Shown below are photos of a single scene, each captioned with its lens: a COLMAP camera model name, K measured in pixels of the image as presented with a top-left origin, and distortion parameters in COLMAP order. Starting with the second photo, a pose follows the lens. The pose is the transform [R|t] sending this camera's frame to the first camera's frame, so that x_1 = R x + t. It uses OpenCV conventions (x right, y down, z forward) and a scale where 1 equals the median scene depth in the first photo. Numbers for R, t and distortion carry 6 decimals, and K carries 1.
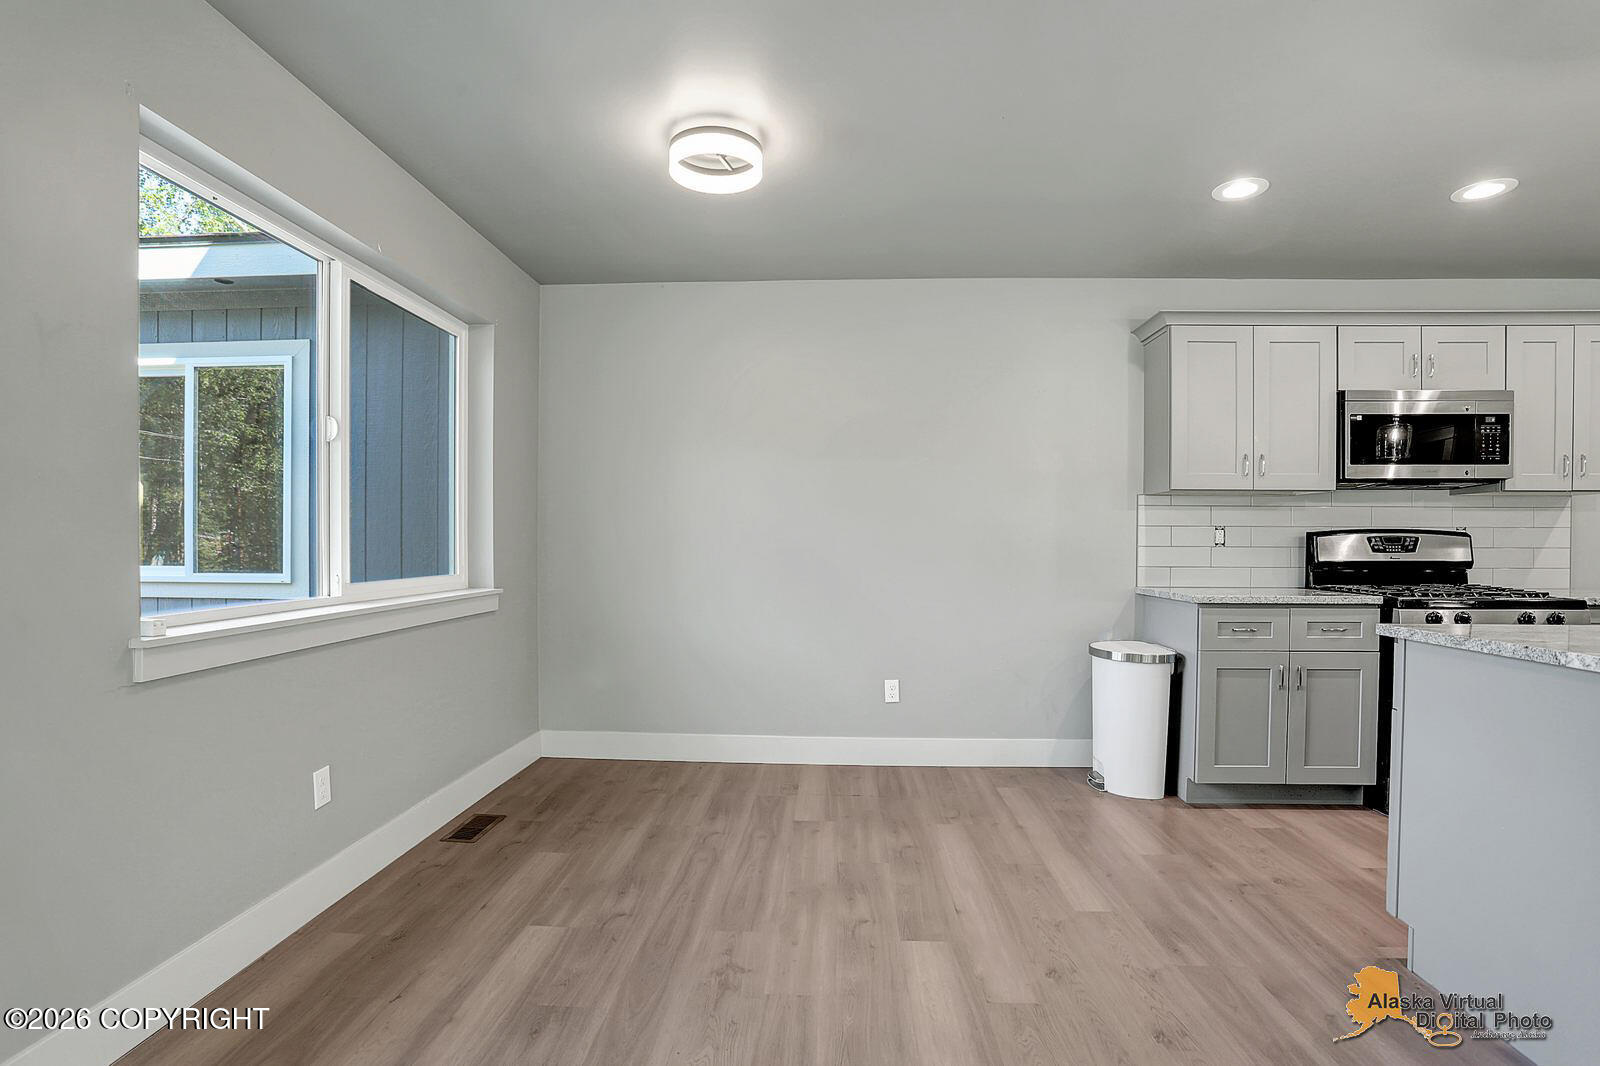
lens RADIAL K [[778.4, 0, 797.6], [0, 778.4, 543.2], [0, 0, 1]] dist [-0.083458, 0.036422]
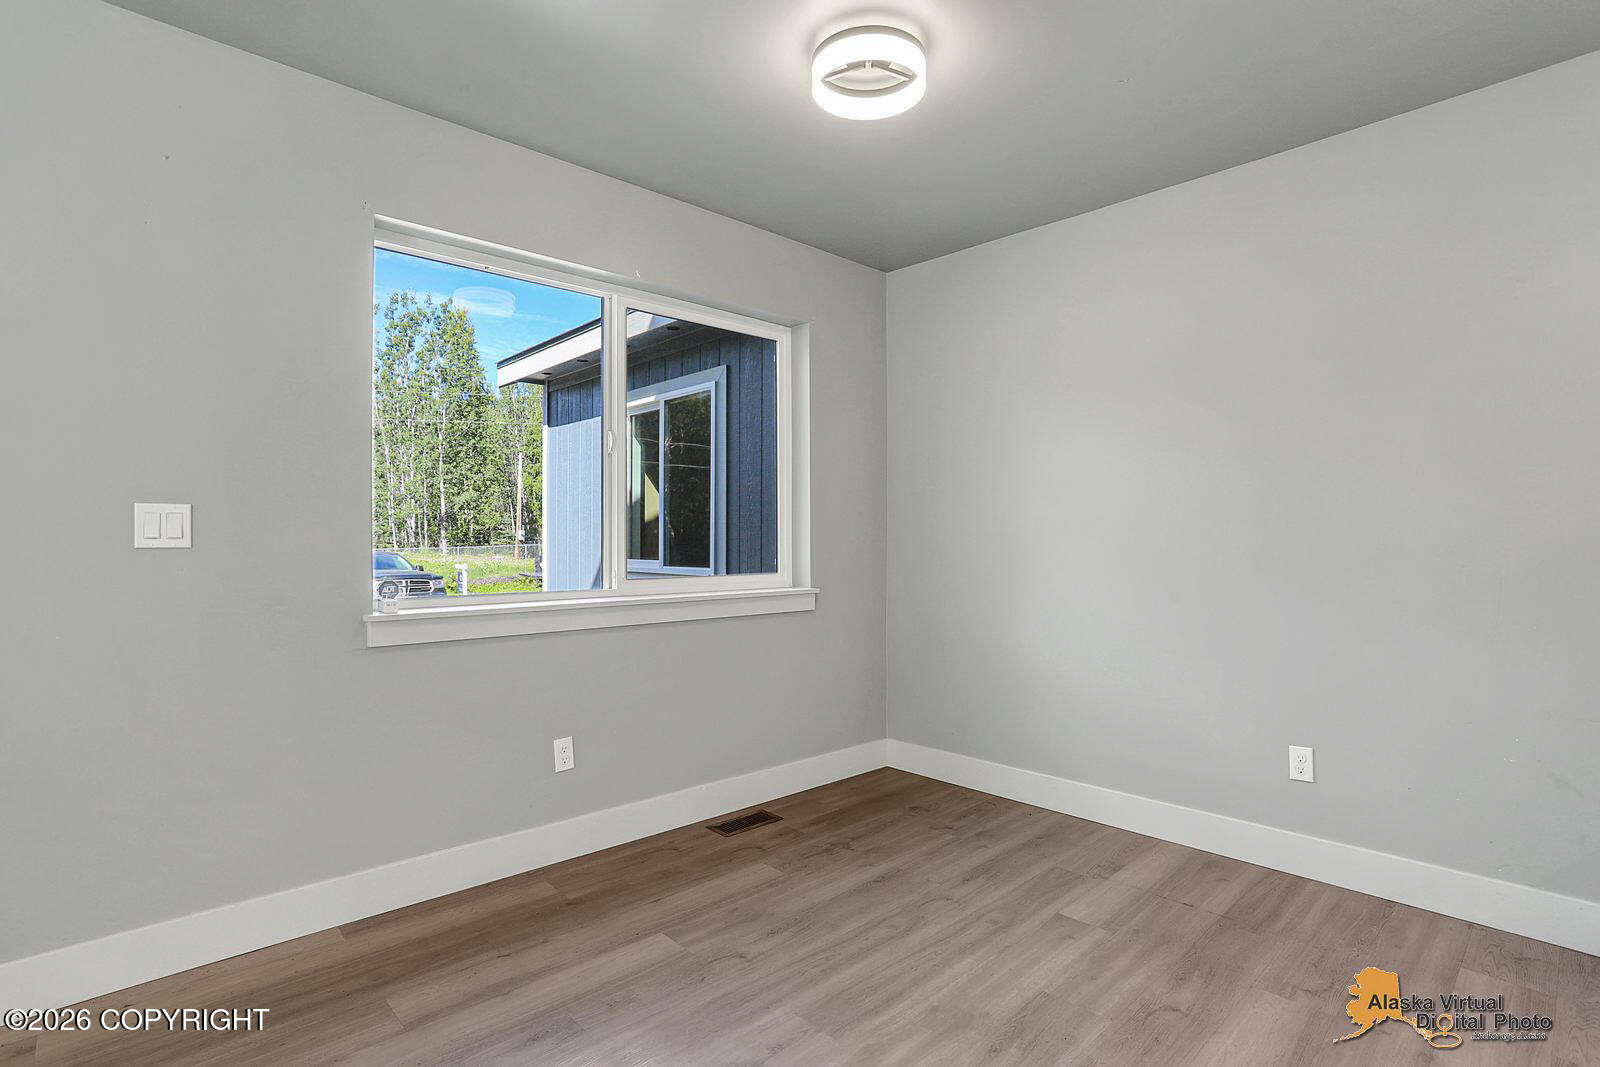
lens RADIAL K [[778.4, 0, 797.6], [0, 778.4, 543.7], [0, 0, 1]] dist [-0.083458, 0.036422]
pose [[0.720144, -0.000463, -0.693825, 0.332156], [0.001624, 0.999998, 0.001018, 0.001130], [0.693823, -0.001859, 0.720143, 0.304746]]
